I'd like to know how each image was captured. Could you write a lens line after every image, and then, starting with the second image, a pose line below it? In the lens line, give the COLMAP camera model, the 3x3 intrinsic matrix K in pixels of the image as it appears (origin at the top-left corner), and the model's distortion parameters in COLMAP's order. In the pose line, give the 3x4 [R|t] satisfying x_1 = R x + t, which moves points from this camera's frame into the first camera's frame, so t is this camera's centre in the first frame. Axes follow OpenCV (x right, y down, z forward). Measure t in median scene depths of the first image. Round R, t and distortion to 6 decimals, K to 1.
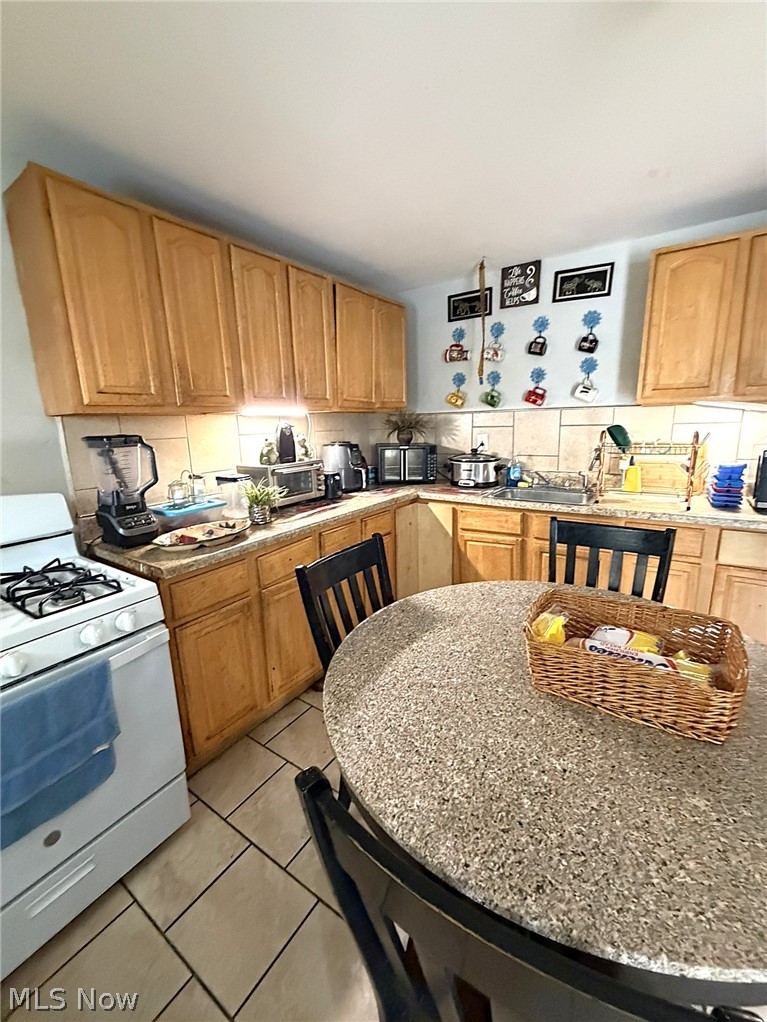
lens RADIAL K [[423.7, 0, 376.4], [0, 423.7, 509.9], [0, 0, 1]] dist [0.001480, 0.000286]
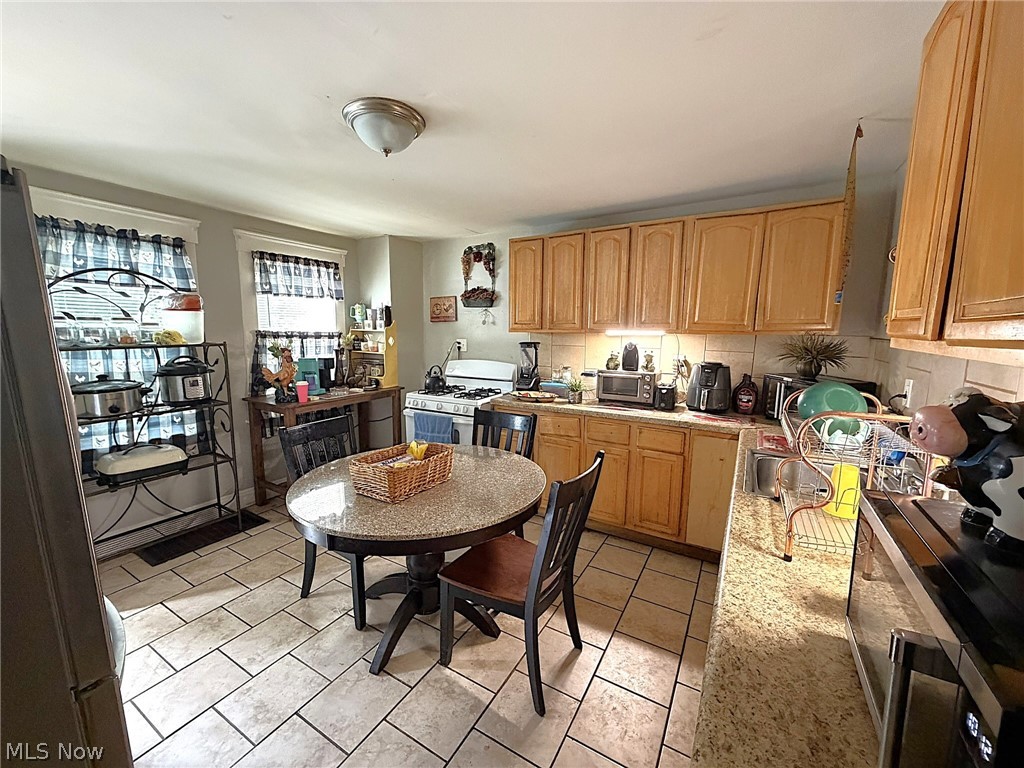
lens RADIAL K [[424.5, 0, 517.5], [0, 424.5, 388.3], [0, 0, 1]] dist [0.001480, 0.000286]
pose [[0.049427, 0.161578, -0.985621, 1.256867], [-0.218004, 0.964779, 0.147229, -0.205966], [0.974695, 0.207593, 0.082911, 0.656009]]
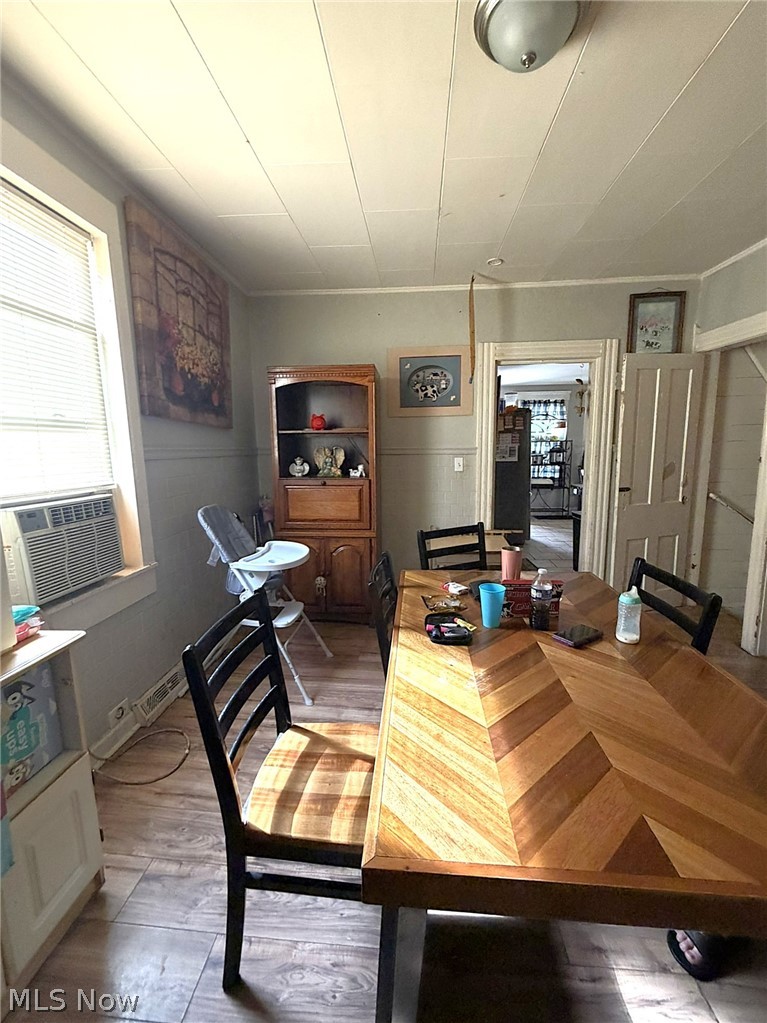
lens RADIAL K [[424.1, 0, 381.3], [0, 424.1, 511.1], [0, 0, 1]] dist [0.001480, 0.000286]
pose [[-0.865658, 0.114710, -0.487316, 2.409011], [-0.067587, 0.937707, 0.340789, -0.386781], [0.496052, 0.327943, -0.803981, 1.592227]]
